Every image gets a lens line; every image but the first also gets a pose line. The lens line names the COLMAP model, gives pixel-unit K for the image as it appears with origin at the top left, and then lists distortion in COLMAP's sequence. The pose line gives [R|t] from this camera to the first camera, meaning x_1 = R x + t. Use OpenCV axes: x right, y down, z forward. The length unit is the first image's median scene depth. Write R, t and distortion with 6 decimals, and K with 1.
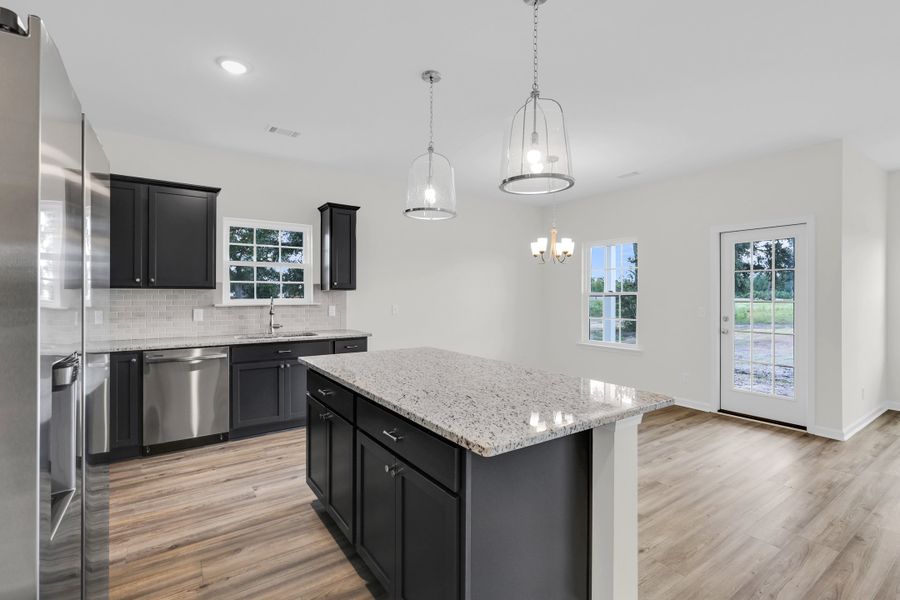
lens RADIAL K [[414.5, 0, 451.4], [0, 414.5, 293.7], [0, 0, 1]] dist [-0.000008, -0.000632]
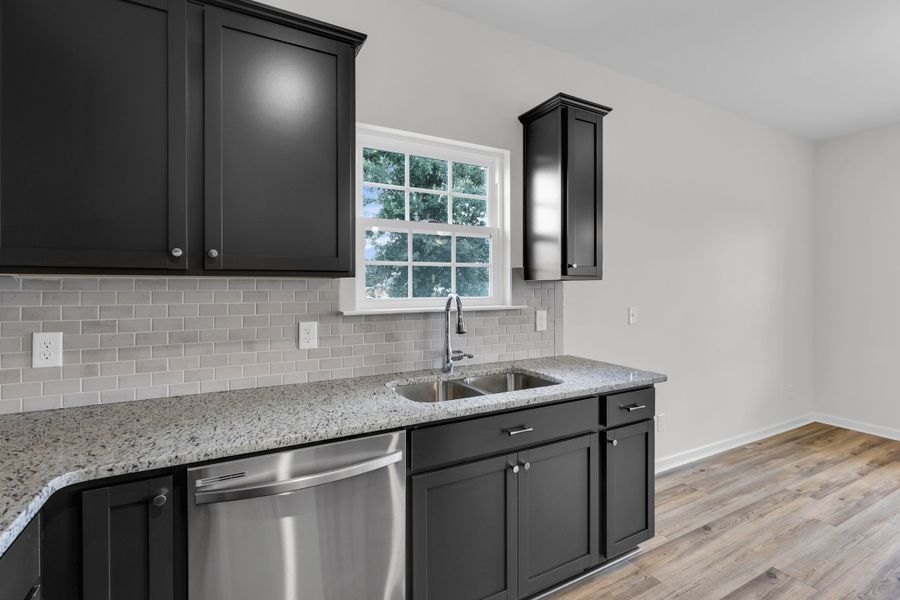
lens RADIAL K [[416.9, 0, 450.5], [0, 416.9, 288.6], [0, 0, 1]] dist [-0.001826, 0.000580]
pose [[0.993966, 0.000594, -0.109684, -0.417726], [0.000449, 0.999955, 0.009483, -0.003369], [0.109685, -0.009475, 0.993921, 0.580269]]
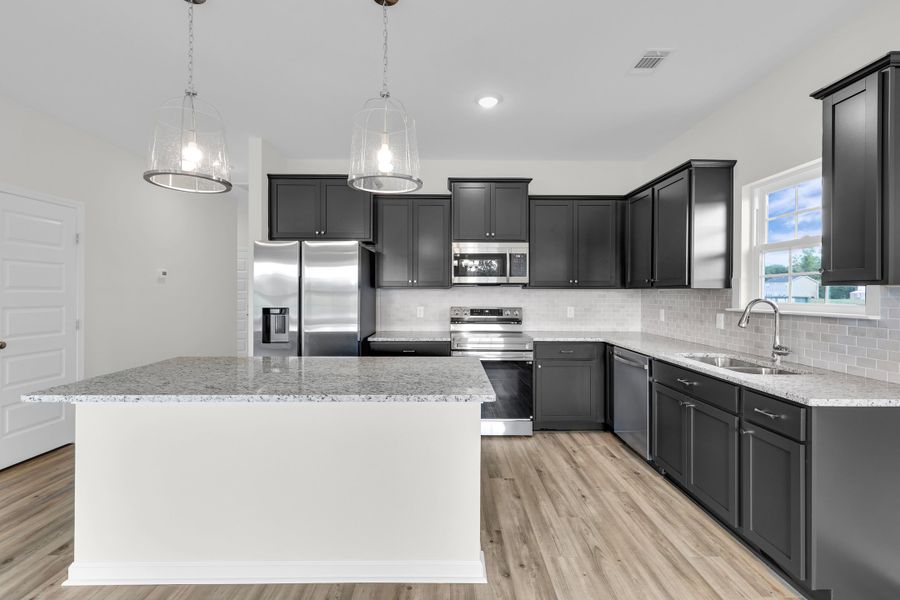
lens RADIAL K [[414.5, 0, 451.4], [0, 414.5, 293.7], [0, 0, 1]] dist [-0.000008, -0.000632]
pose [[-0.560989, -0.001019, -0.827823, 0.338923], [-0.003268, 0.999994, 0.000983, 0.000475], [0.827817, 0.003257, -0.560989, 1.043826]]
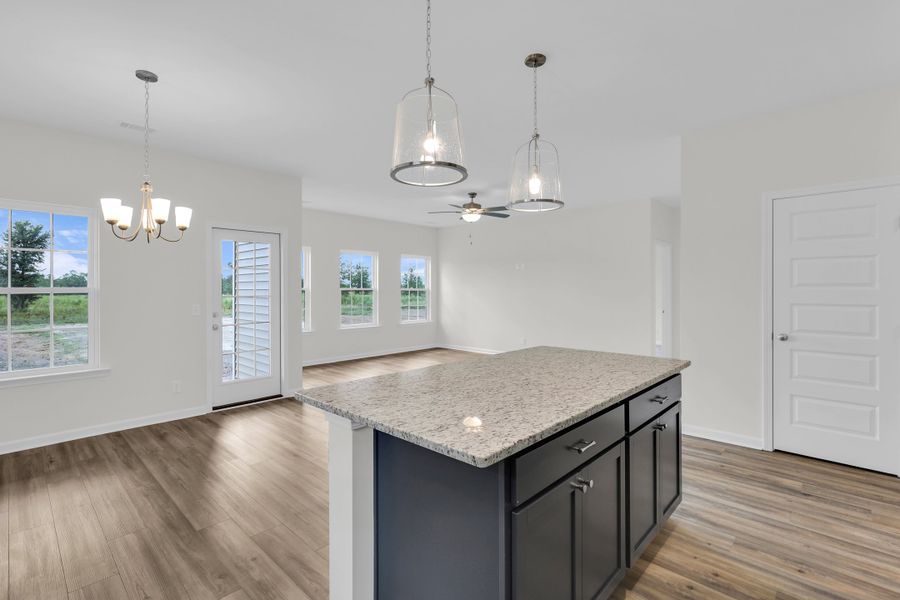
lens RADIAL K [[416.9, 0, 450.5], [0, 416.9, 288.6], [0, 0, 1]] dist [-0.001826, 0.000580]
pose [[-0.206652, 0.002090, 0.978412, -0.509312], [0.001848, 0.999997, -0.001746, -0.000103], [-0.978413, 0.001447, -0.206655, 0.767750]]
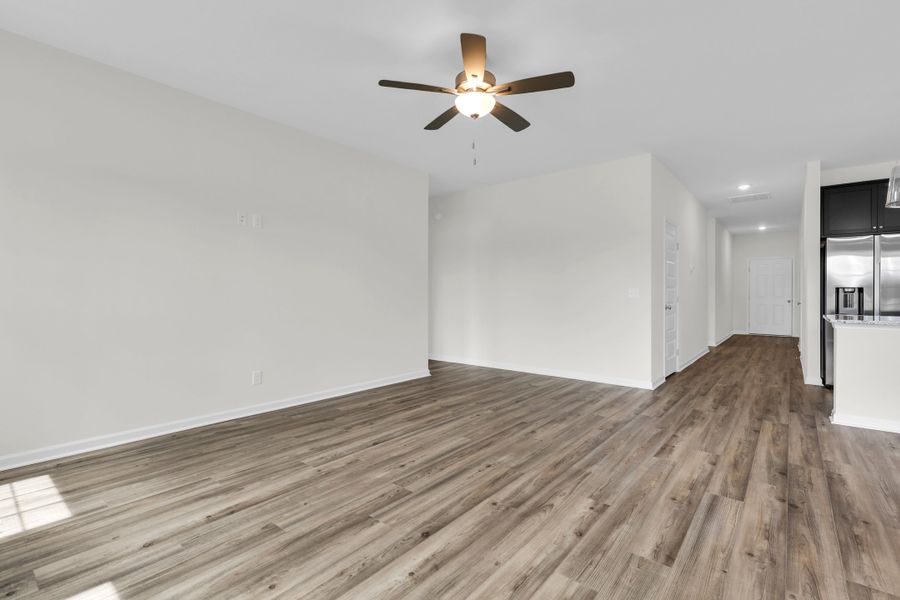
lens RADIAL K [[414.5, 0, 451.4], [0, 414.5, 293.7], [0, 0, 1]] dist [-0.000008, -0.000632]
pose [[-0.961512, -0.004900, -0.274719, 1.239104], [-0.004591, 0.999988, -0.001766, 0.059334], [0.274724, -0.000437, -0.961523, 1.051746]]
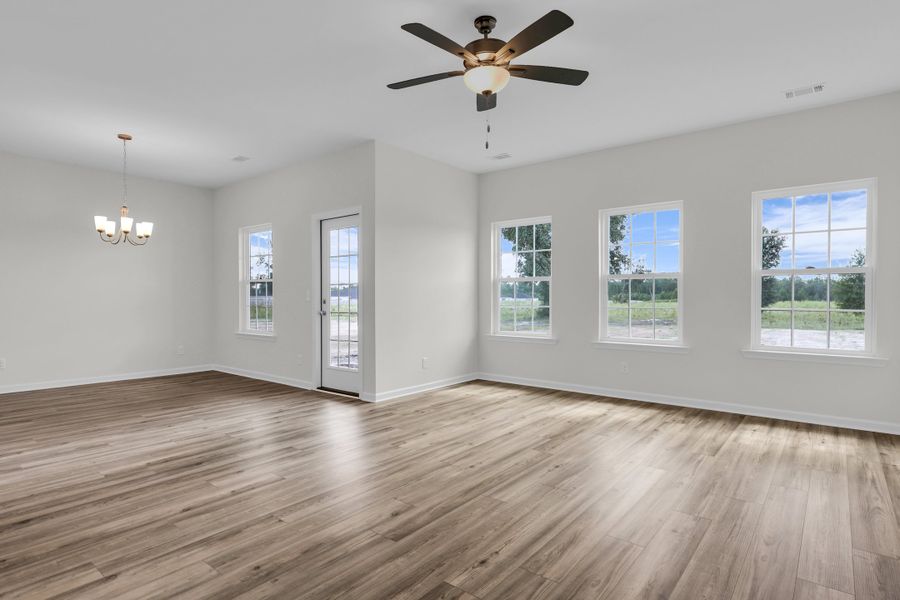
lens RADIAL K [[474.3, 0, 458.1], [0, 474.3, 301.1], [0, 0, 1]] dist [-0.000475, -0.000107]
pose [[0.957098, -0.004231, 0.289733, 0.748982], [0.001689, 0.999958, 0.009023, 0.057617], [-0.289759, -0.008146, 0.957065, -0.314101]]
